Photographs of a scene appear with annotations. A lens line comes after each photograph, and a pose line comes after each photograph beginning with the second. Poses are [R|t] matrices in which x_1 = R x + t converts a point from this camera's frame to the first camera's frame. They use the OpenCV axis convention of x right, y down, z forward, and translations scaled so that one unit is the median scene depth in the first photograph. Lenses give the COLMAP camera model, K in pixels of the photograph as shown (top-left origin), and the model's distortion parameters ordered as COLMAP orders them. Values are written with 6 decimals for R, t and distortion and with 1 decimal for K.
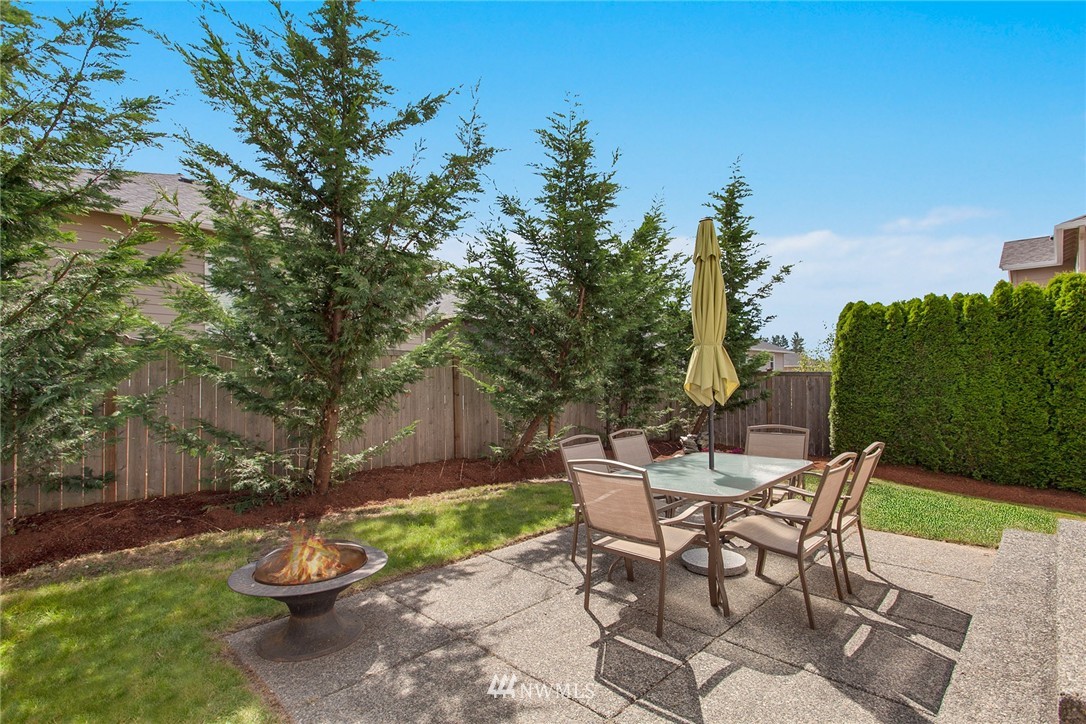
lens RADIAL K [[517.2, 0, 546.3], [0, 517.2, 371.9], [0, 0, 1]] dist [-0.005659, 0.001009]
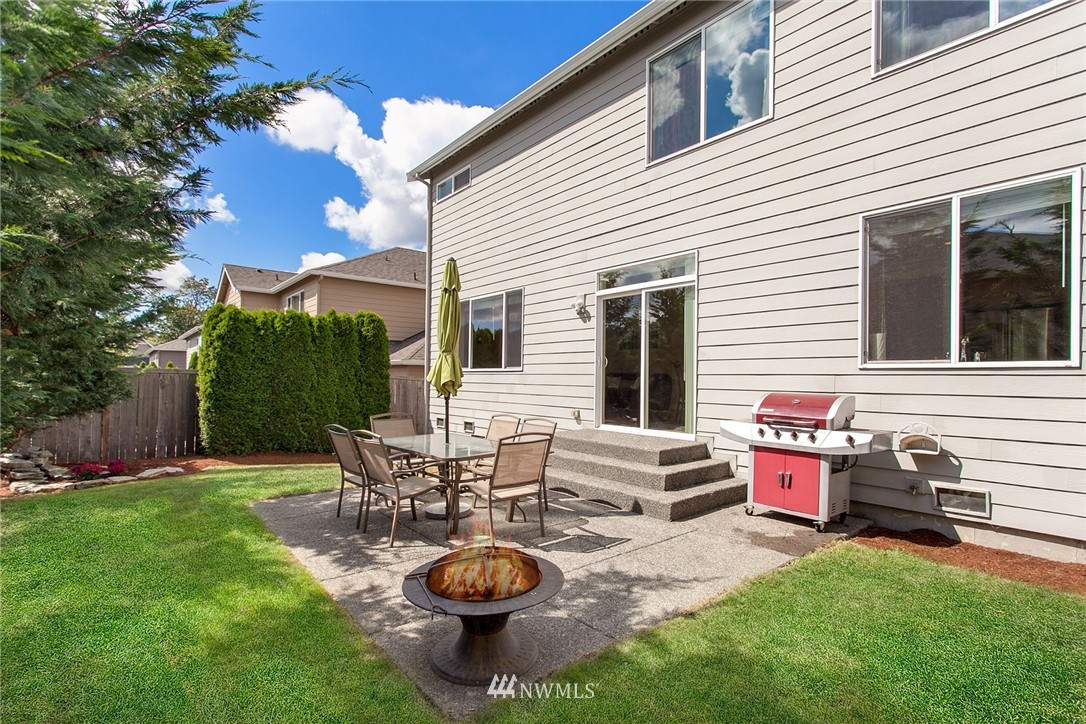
lens RADIAL K [[517.2, 0, 546.3], [0, 517.2, 371.9], [0, 0, 1]] dist [-0.005659, 0.001009]
pose [[0.102412, 0.023354, 0.994468, -0.991786], [-0.026095, 0.999443, -0.020783, 0.019515], [-0.994400, -0.023823, 0.102964, 0.584846]]
